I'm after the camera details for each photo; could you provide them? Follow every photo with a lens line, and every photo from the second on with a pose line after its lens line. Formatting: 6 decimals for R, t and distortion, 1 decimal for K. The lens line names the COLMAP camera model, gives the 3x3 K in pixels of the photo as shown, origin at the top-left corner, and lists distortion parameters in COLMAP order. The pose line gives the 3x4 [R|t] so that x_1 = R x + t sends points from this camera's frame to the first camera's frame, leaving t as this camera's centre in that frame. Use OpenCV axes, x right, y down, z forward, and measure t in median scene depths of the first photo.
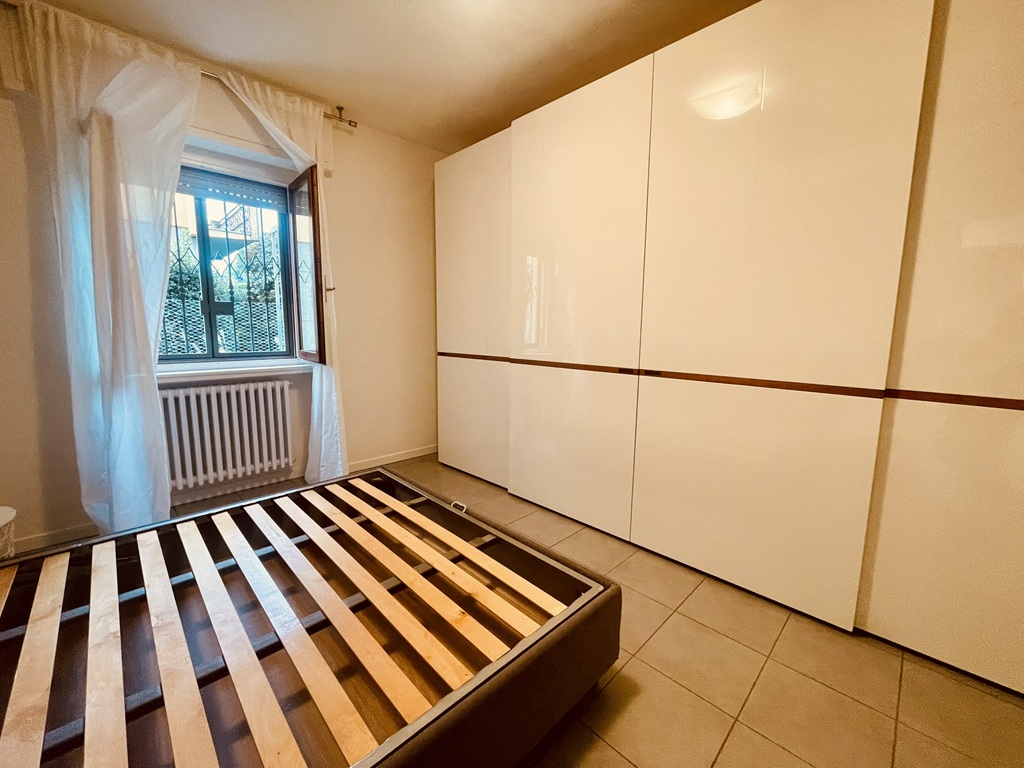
lens RADIAL K [[413.2, 0, 507.3], [0, 413.2, 381.5], [0, 0, 1]] dist [0.000507, 0.000051]
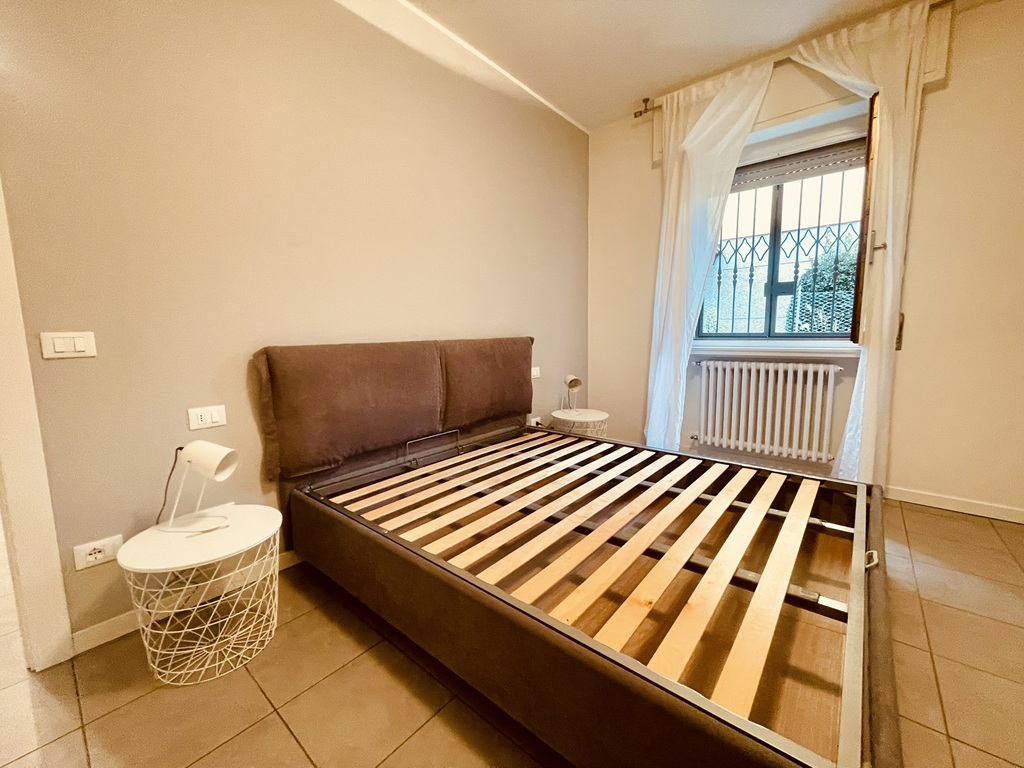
lens RADIAL K [[413.2, 0, 507.3], [0, 413.2, 381.5], [0, 0, 1]] dist [0.000507, 0.000051]
pose [[0.154179, 0.114111, -0.981431, 0.293146], [-0.074675, 0.991813, 0.103586, -0.004171], [0.985217, 0.057318, 0.161438, 0.212375]]
